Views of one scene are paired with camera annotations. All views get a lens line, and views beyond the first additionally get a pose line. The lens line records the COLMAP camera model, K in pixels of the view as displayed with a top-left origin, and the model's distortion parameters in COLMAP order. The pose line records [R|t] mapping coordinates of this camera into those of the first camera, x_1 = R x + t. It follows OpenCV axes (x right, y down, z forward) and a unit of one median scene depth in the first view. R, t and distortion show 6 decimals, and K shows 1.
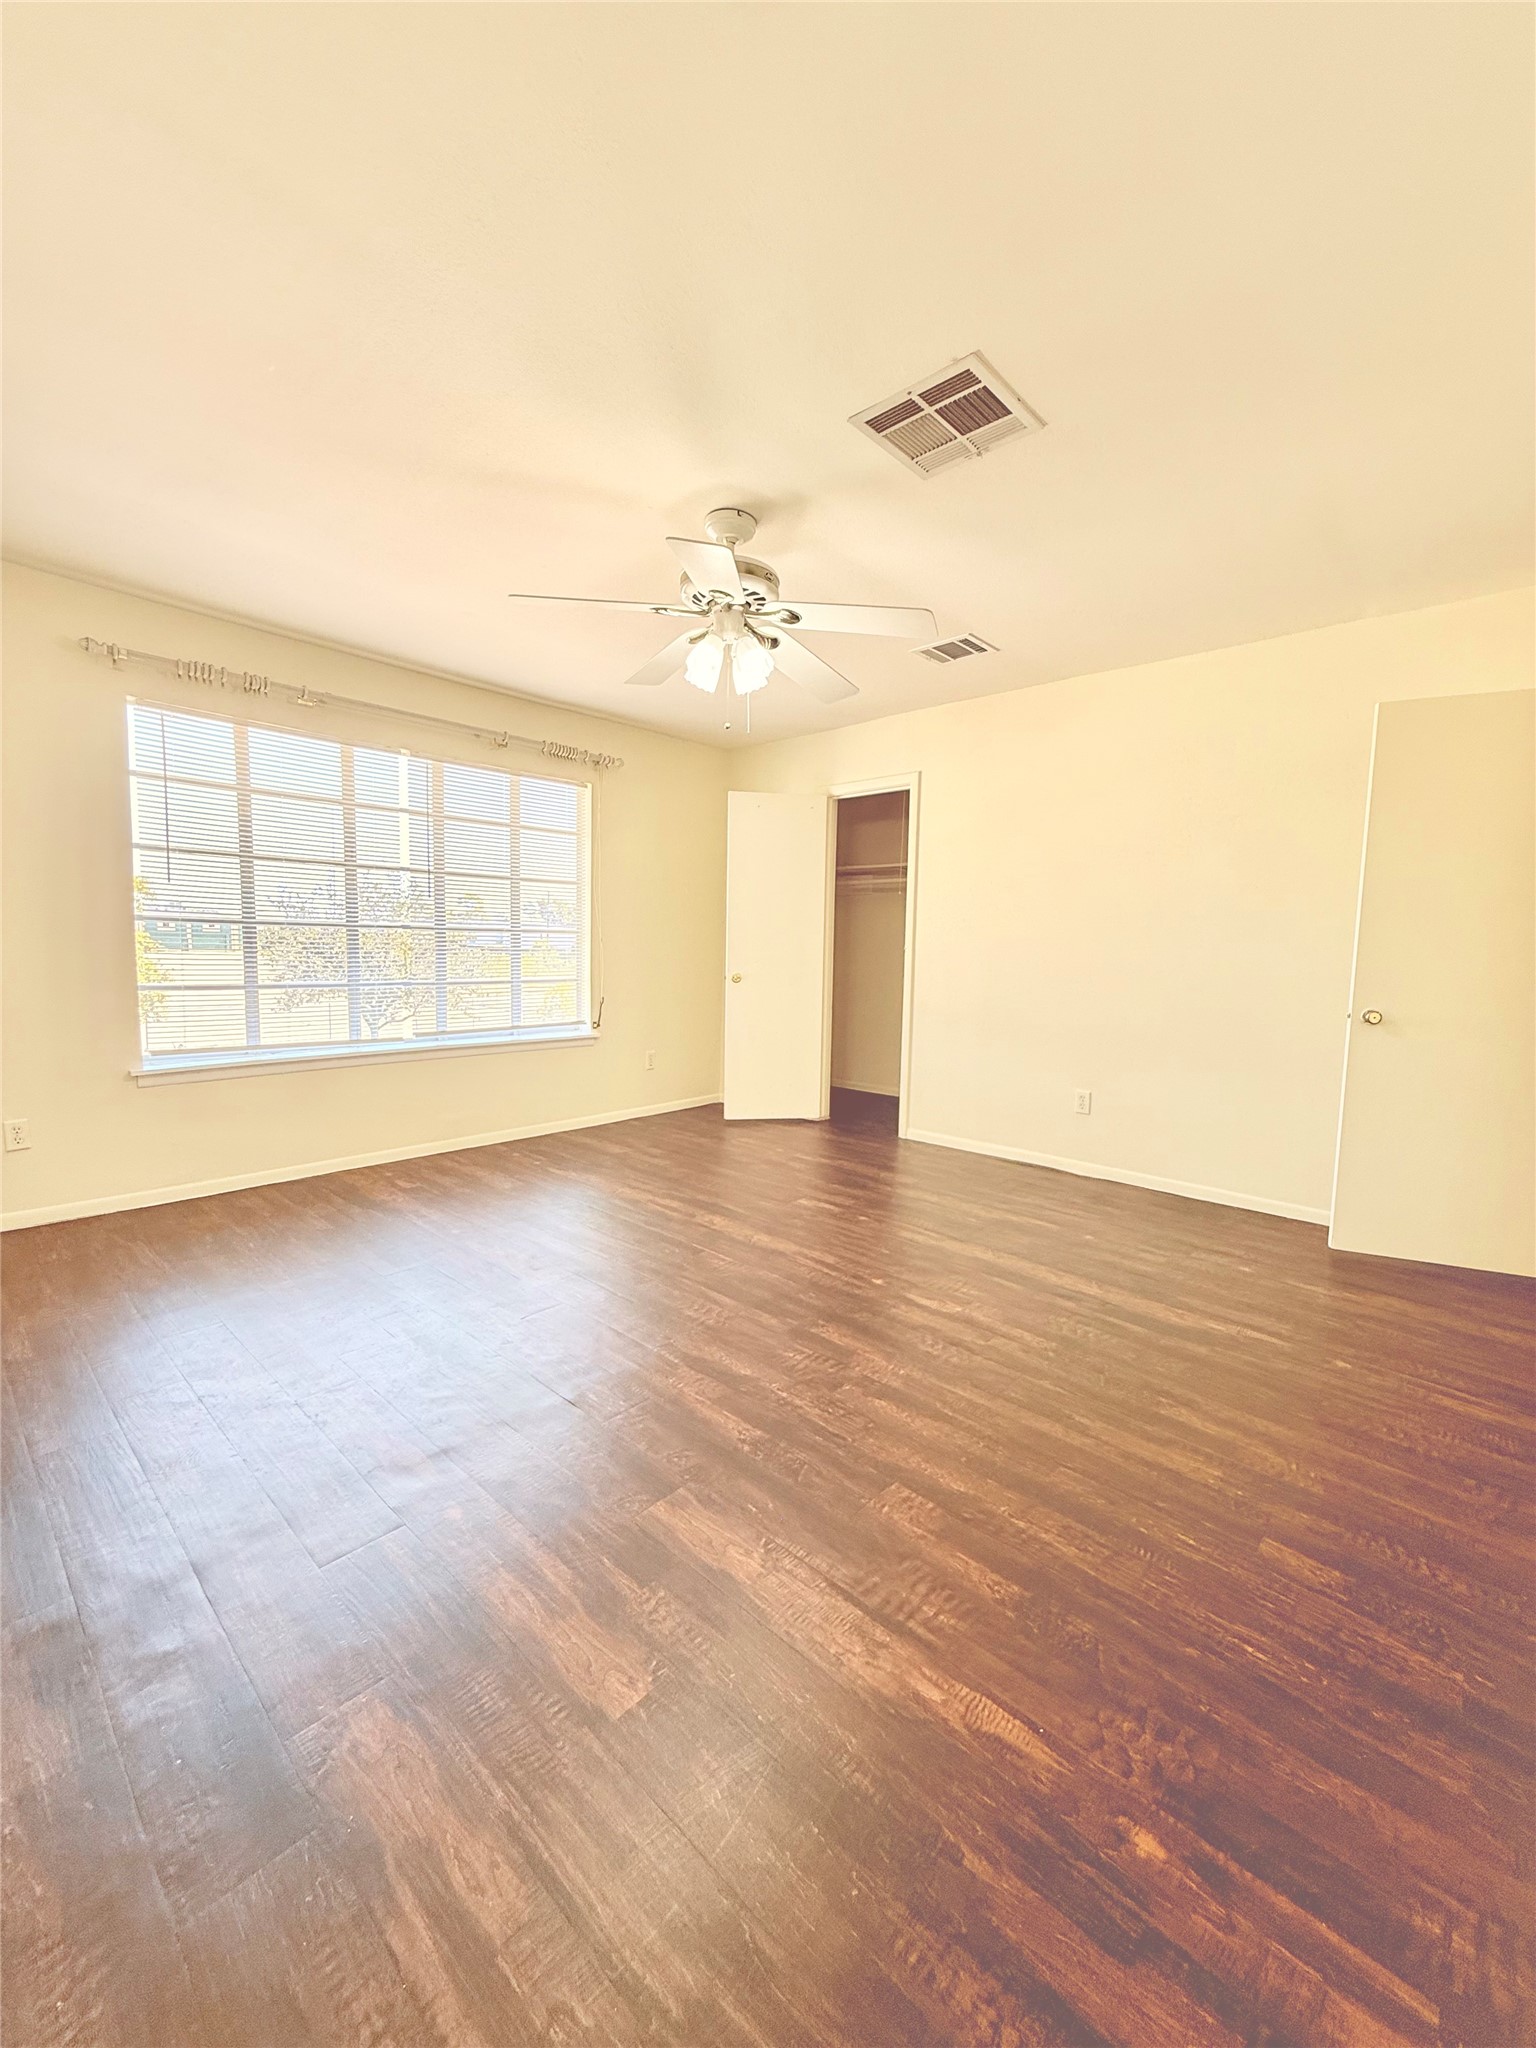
lens RADIAL K [[815.8, 0, 768.0], [0, 815.8, 1024.0], [0, 0, 1]] dist [-0.000340, 0.000051]
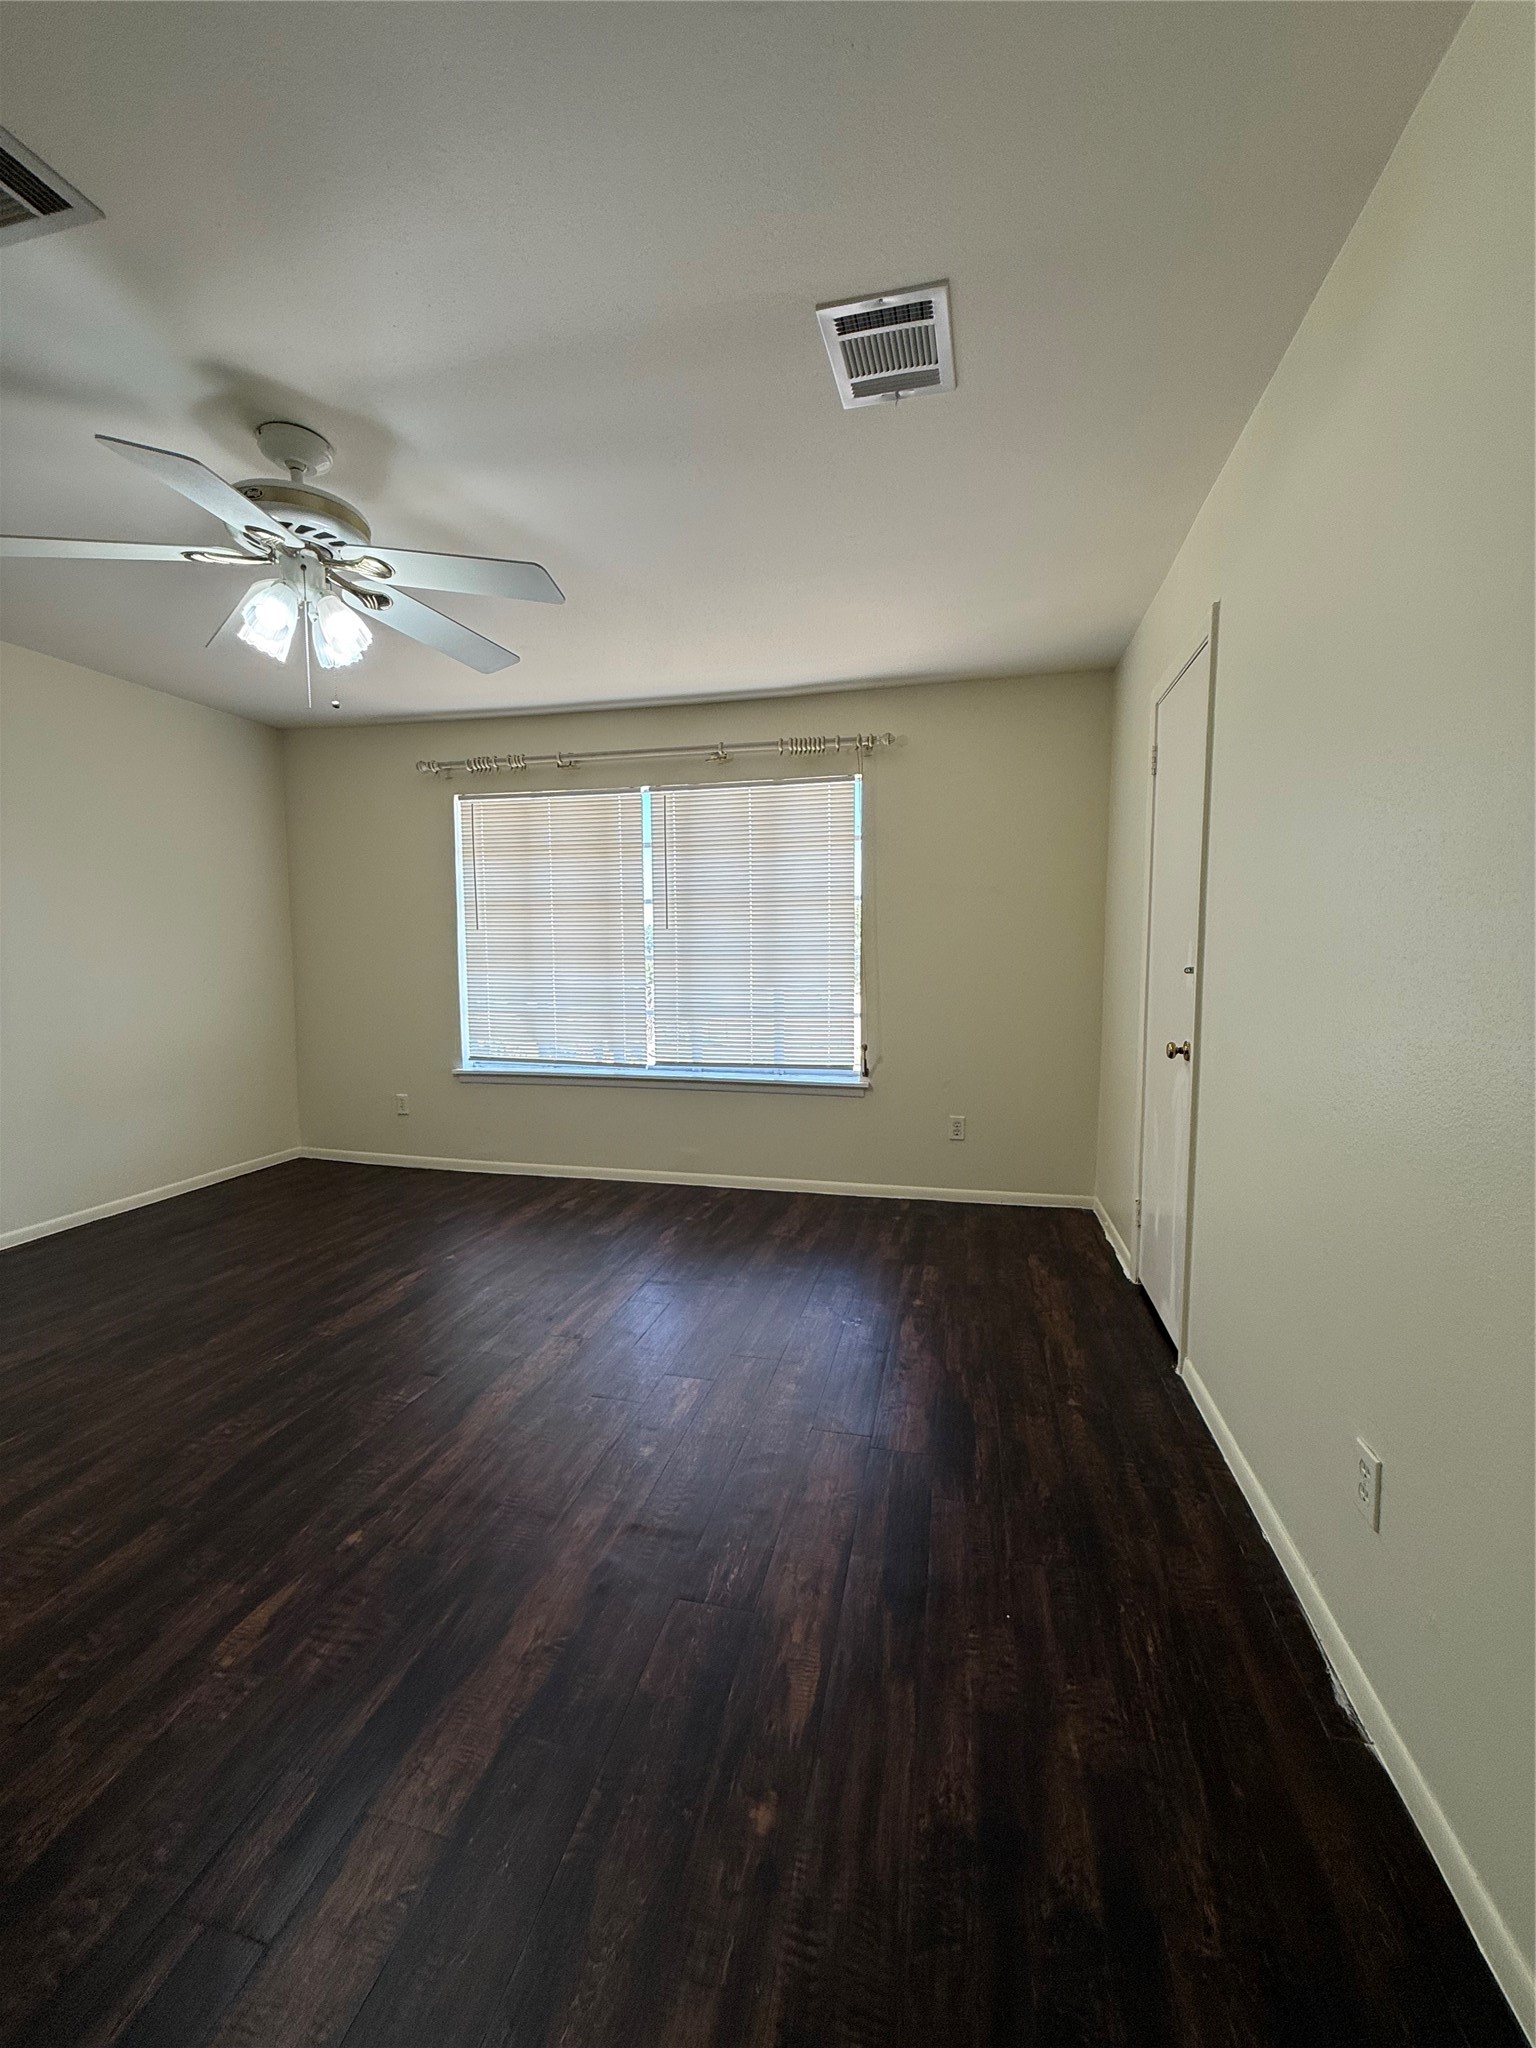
lens RADIAL K [[815.8, 0, 768.0], [0, 815.8, 1024.0], [0, 0, 1]] dist [-0.000340, 0.000051]
pose [[0.491950, 0.057489, -0.868723, 0.581242], [-0.072839, 0.997037, 0.024732, -0.079171], [0.867571, 0.051110, 0.494680, 0.687833]]
